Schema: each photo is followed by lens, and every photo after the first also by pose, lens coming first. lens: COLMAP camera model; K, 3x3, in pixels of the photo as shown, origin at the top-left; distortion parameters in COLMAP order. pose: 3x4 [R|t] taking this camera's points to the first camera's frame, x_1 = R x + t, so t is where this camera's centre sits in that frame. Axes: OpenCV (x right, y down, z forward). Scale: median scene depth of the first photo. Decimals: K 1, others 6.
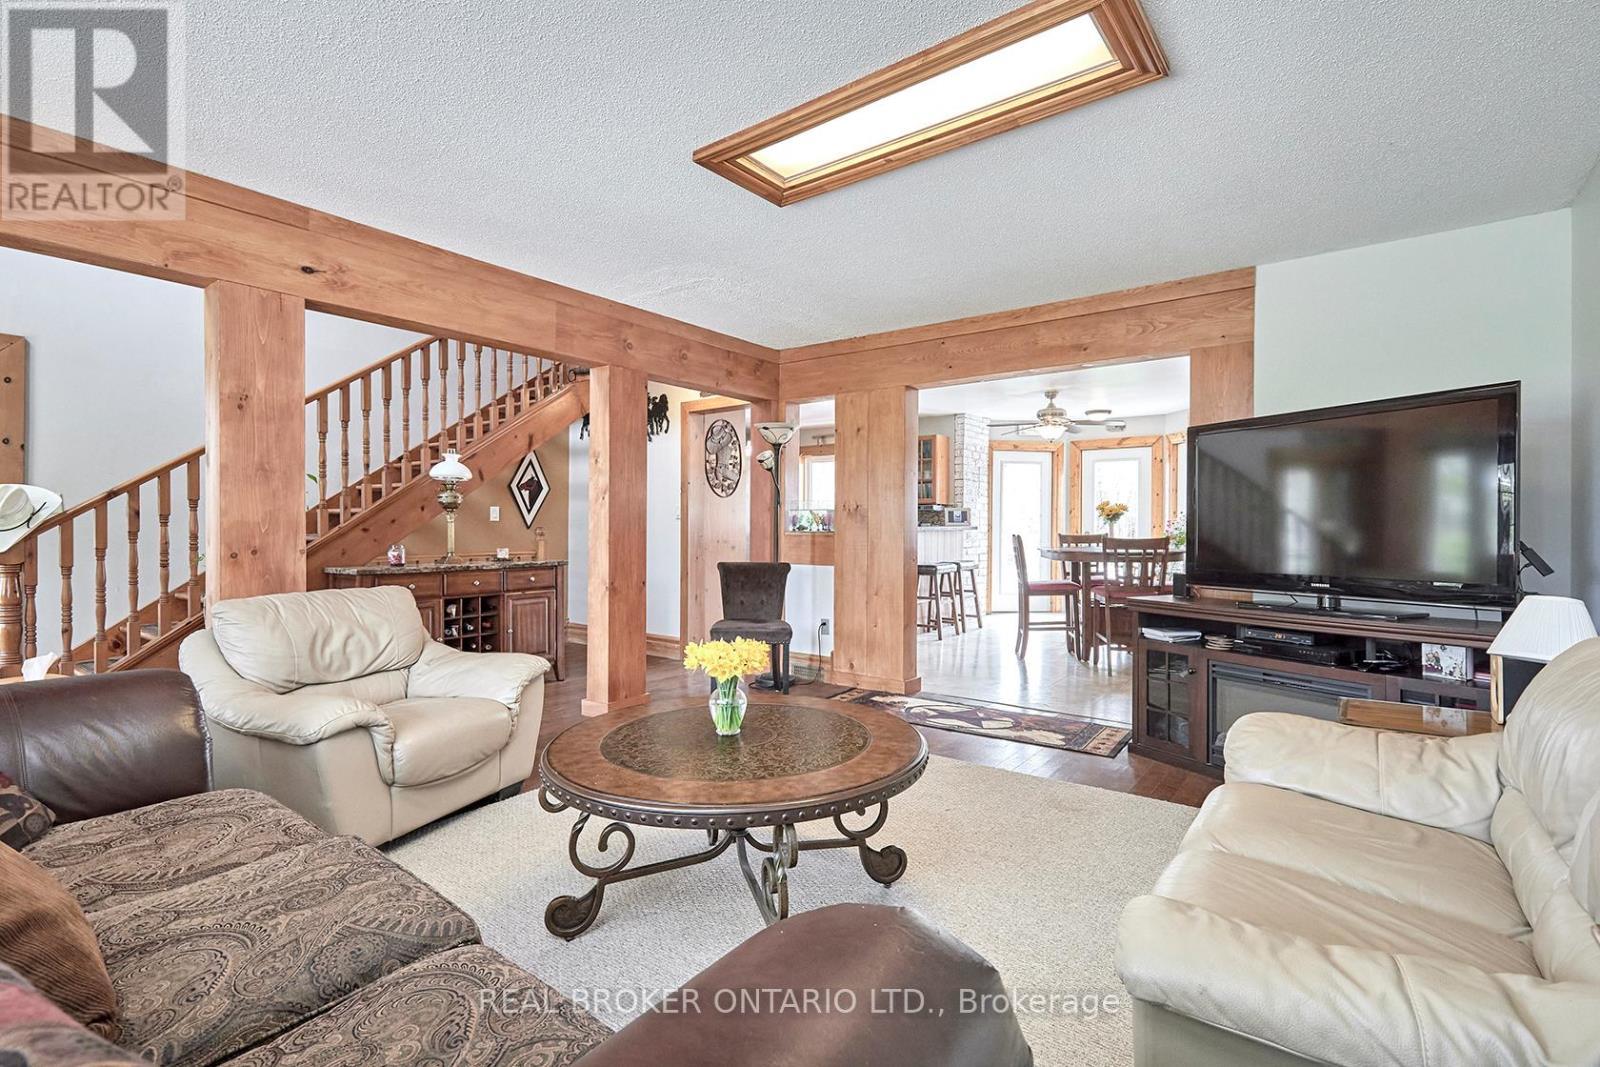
lens RADIAL K [[739.7, 0, 801.1], [0, 739.7, 529.0], [0, 0, 1]] dist [0.005793, -0.001101]
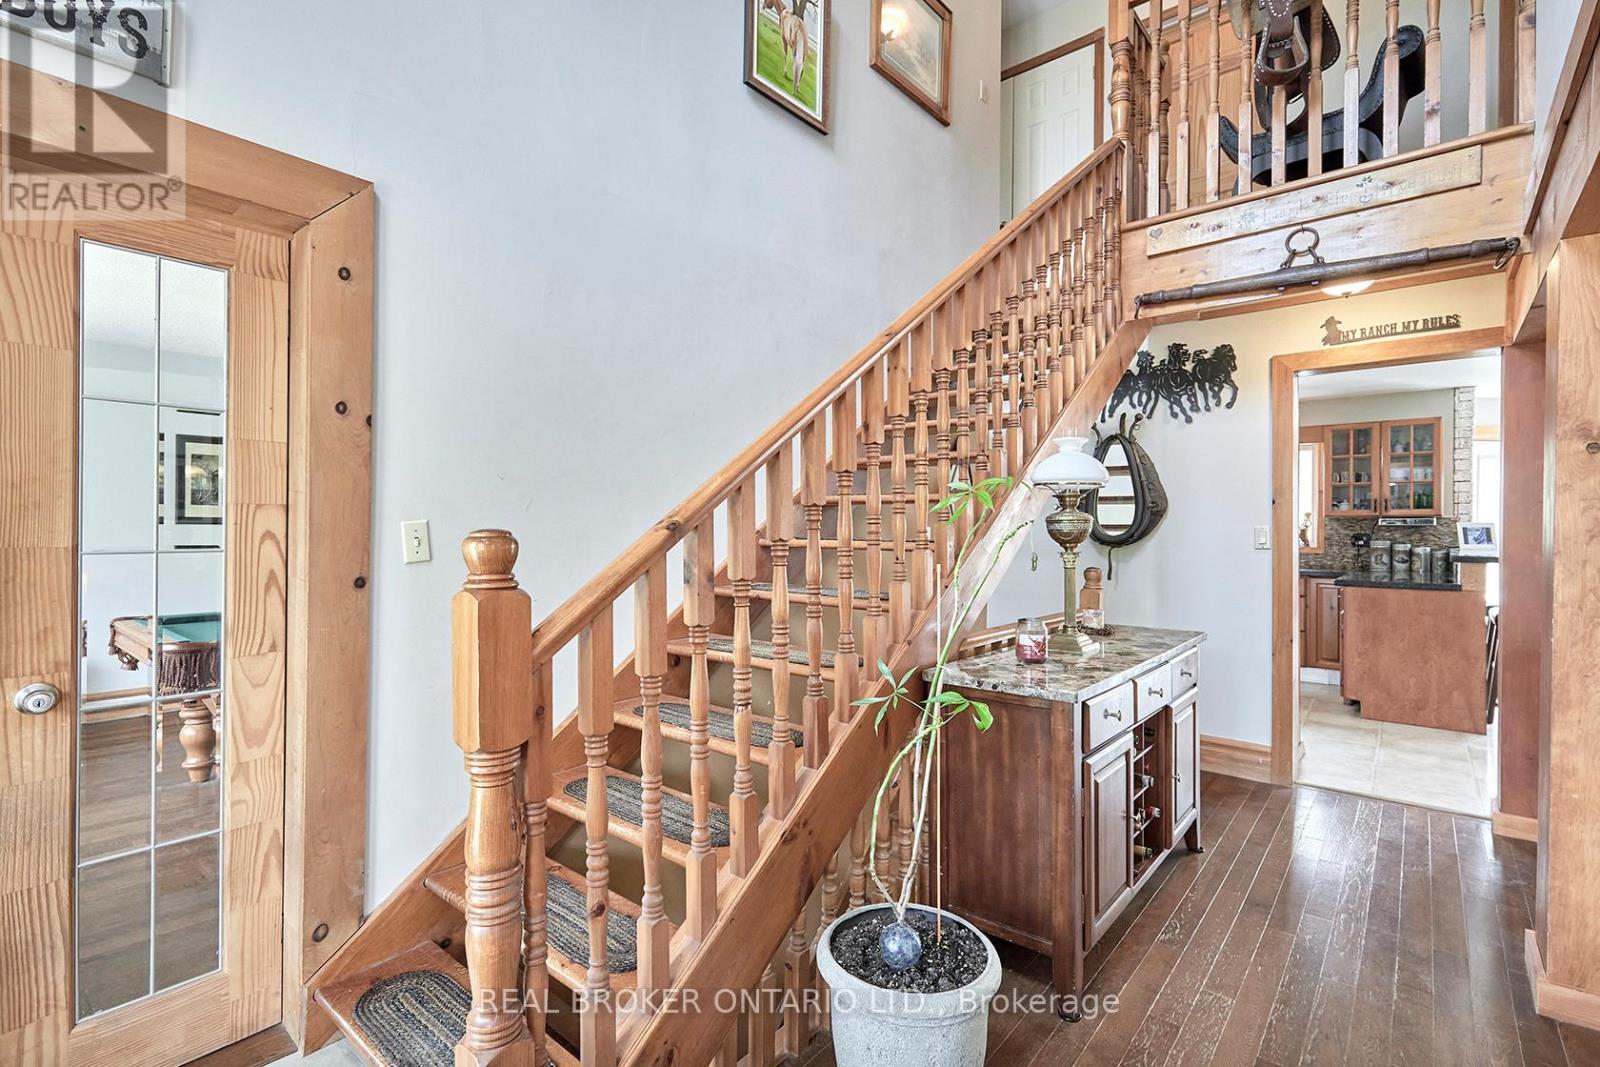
lens RADIAL K [[739.7, 0, 801.1], [0, 739.7, 529.0], [0, 0, 1]] dist [0.005793, -0.001101]
pose [[0.998822, -0.000119, -0.048534, -0.662988], [0.000027, 0.999998, -0.001898, -0.037286], [0.048534, 0.001895, 0.998820, 0.484206]]
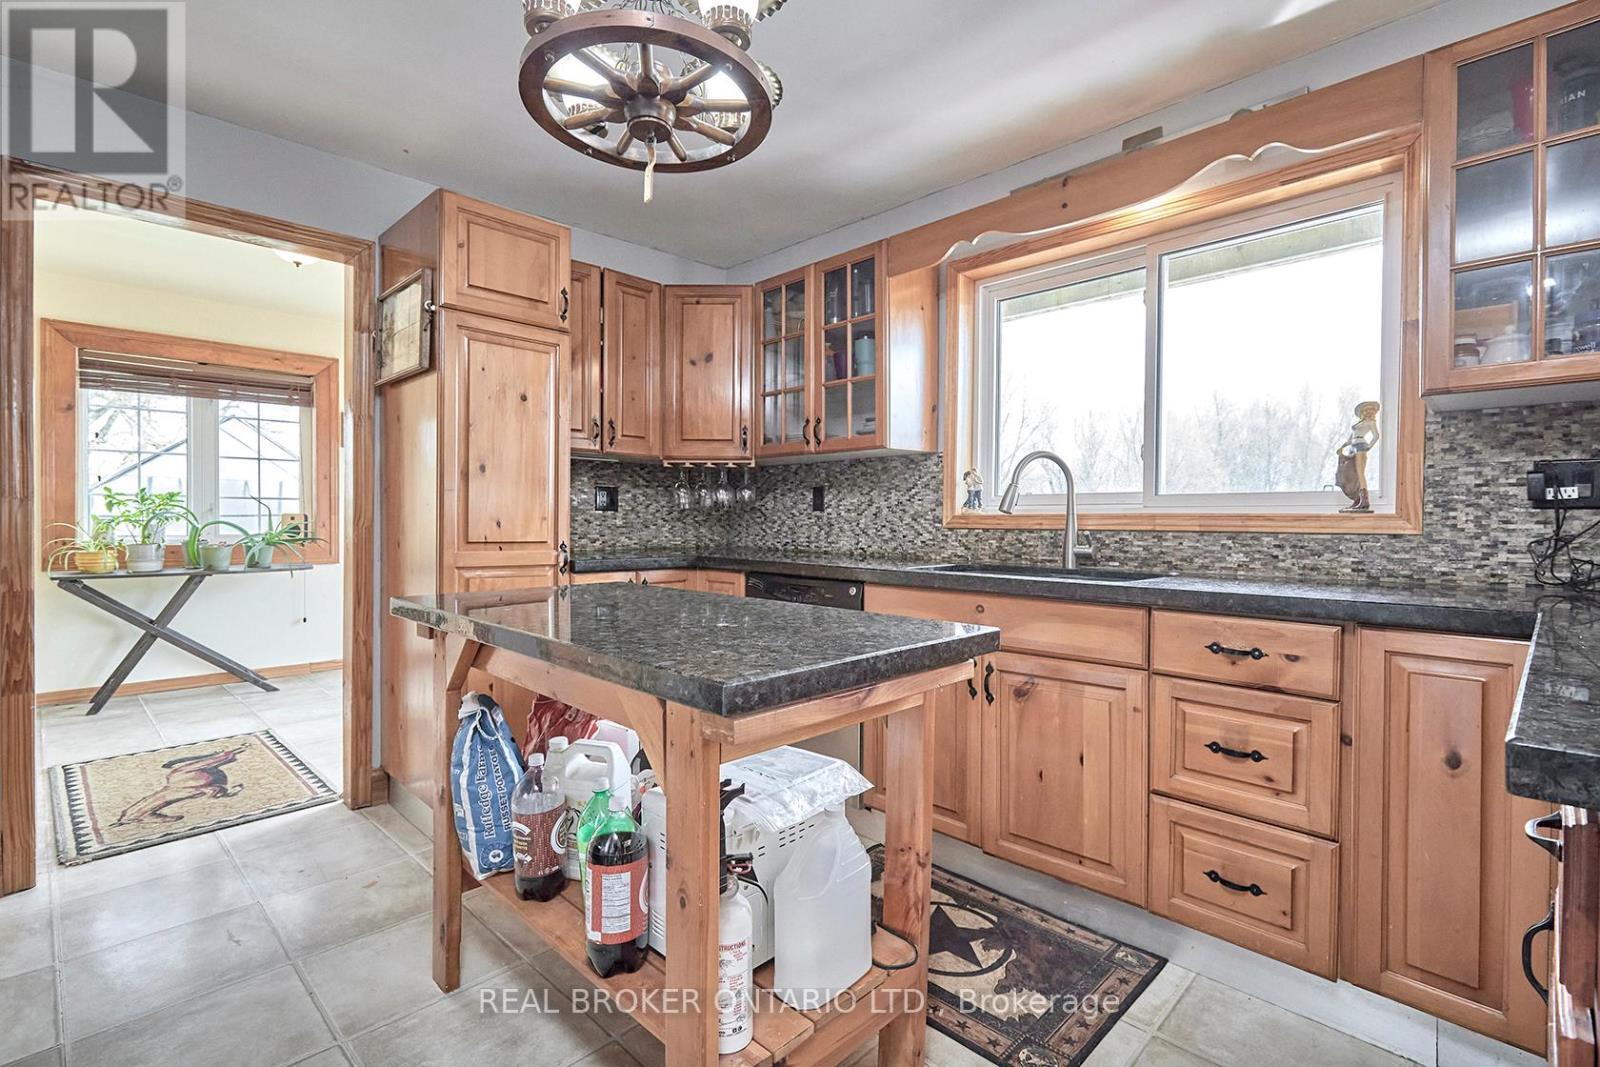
lens RADIAL K [[739.7, 0, 801.1], [0, 739.7, 529.0], [0, 0, 1]] dist [0.005793, -0.001101]
pose [[0.991257, 0.004789, -0.131859, -0.050643], [-0.003909, 0.999968, 0.006929, 0.000816], [0.131888, -0.006353, 0.991244, 1.447181]]
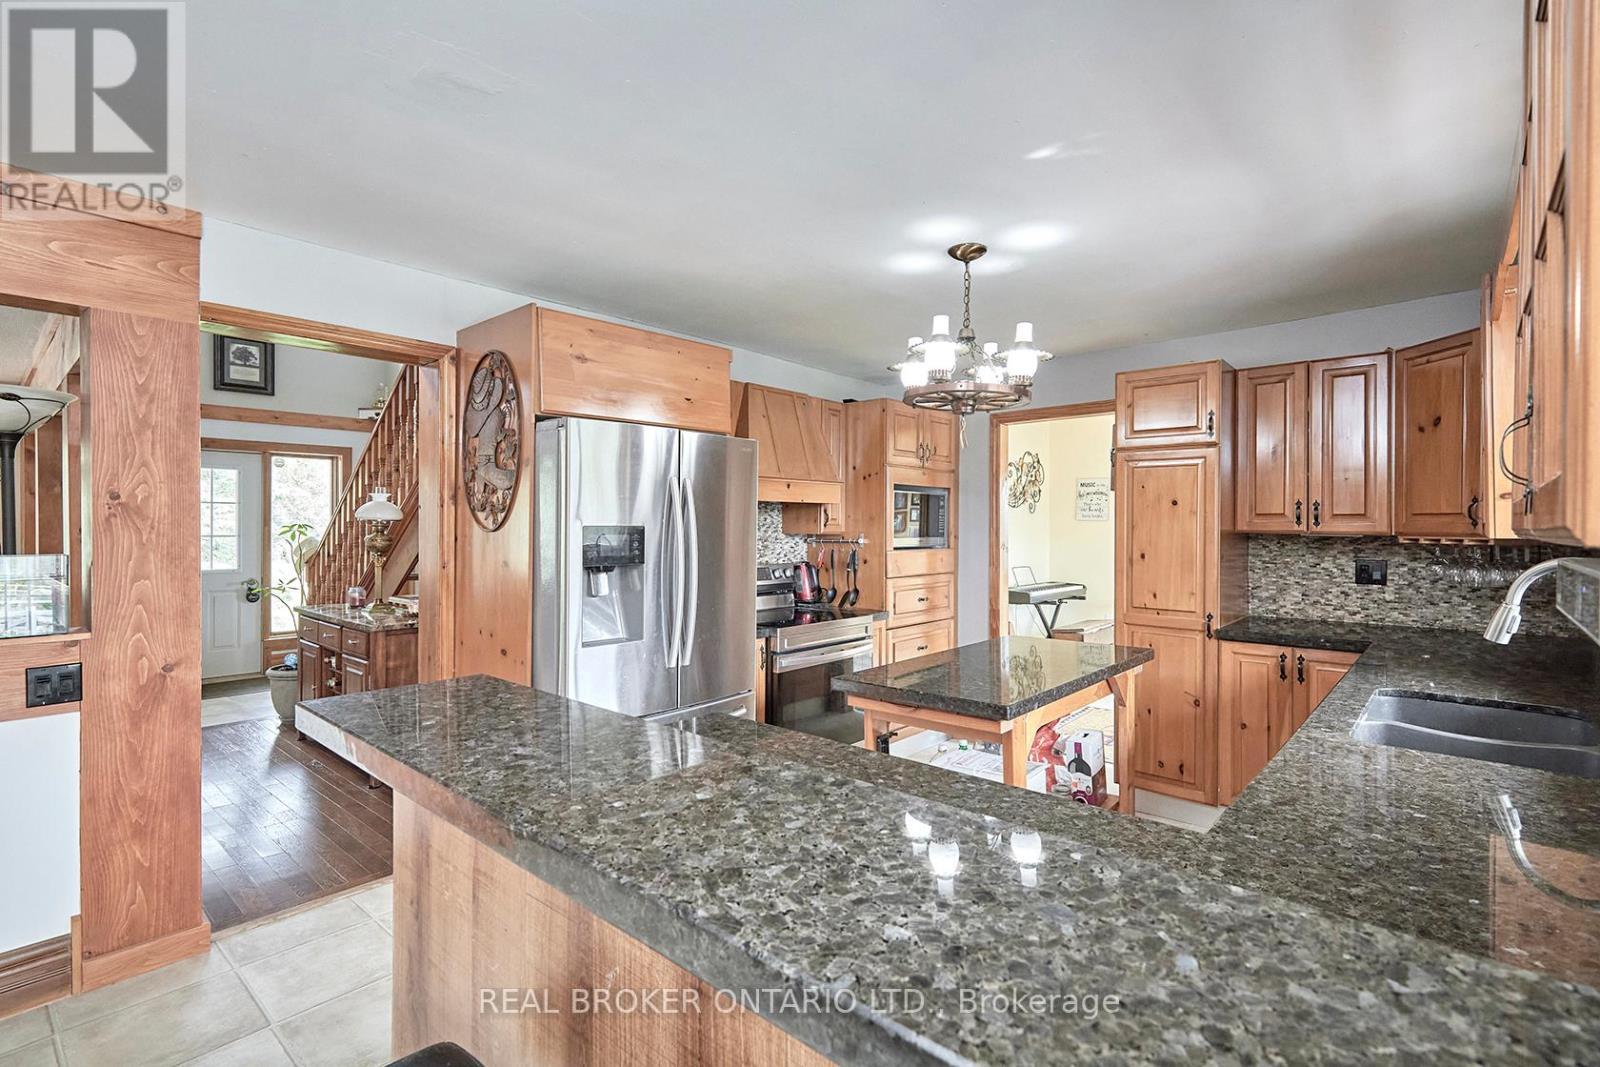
lens RADIAL K [[744.9, 0, 801.3], [0, 744.9, 528.8], [0, 0, 1]] dist [0.008351, -0.001050]
pose [[-0.070979, 0.000375, -0.997478, 0.424638], [-0.005040, 0.999987, 0.000734, -0.062606], [0.997465, 0.005079, -0.070976, 1.641693]]
